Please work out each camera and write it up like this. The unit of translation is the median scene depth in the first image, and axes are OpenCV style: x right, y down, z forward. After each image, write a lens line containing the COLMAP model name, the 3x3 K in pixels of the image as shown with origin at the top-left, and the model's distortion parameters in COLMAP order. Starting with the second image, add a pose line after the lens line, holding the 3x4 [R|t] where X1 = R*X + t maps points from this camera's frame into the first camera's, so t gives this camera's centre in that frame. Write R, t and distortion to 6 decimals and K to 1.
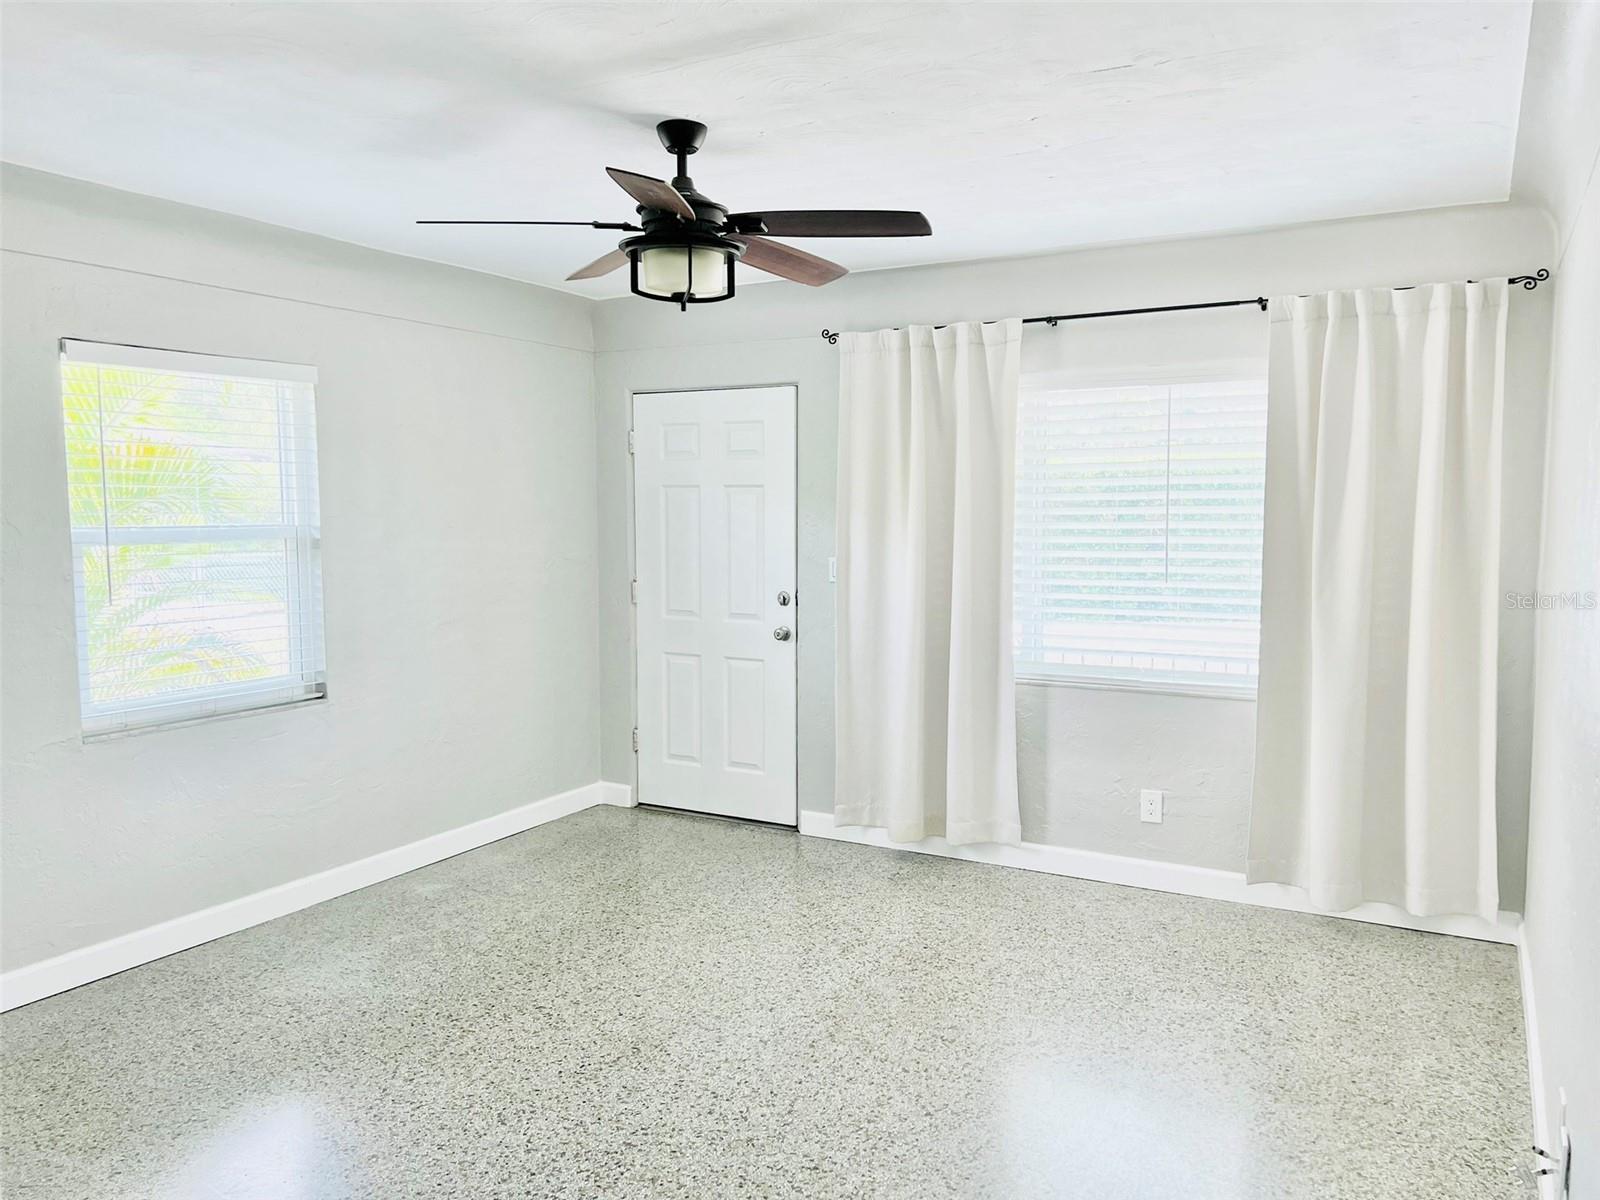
lens RADIAL K [[1207.6, 0, 800.0], [0, 1207.6, 600.0], [0, 0, 1]] dist [0.215134, 0.000112]
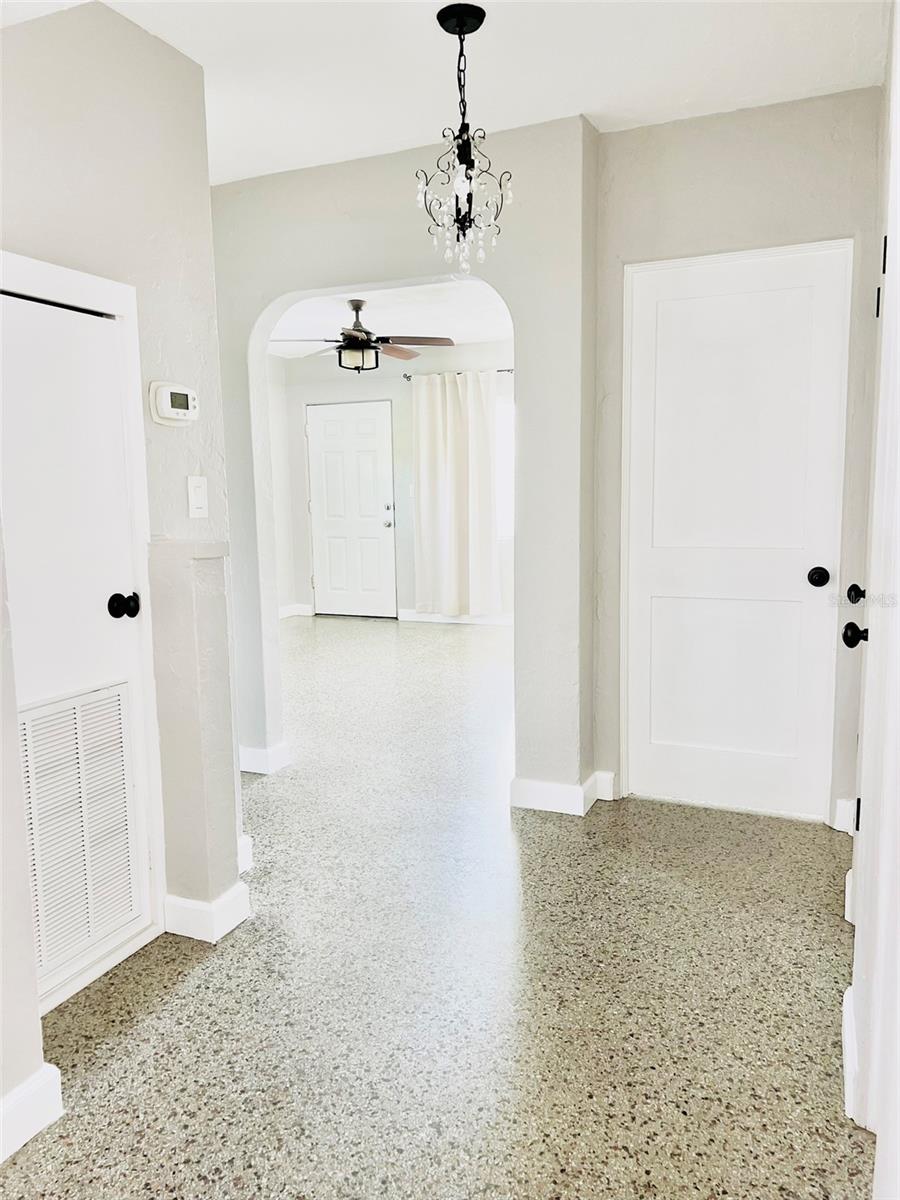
lens RADIAL K [[905.7, 0, 450.0], [0, 905.7, 600.0], [0, 0, 1]] dist [0.215134, 0.000112]
pose [[0.995088, -0.029010, 0.094645, -0.065262], [0.024785, 0.998656, 0.045517, 0.099331], [-0.095838, -0.042947, 0.994470, -0.611648]]
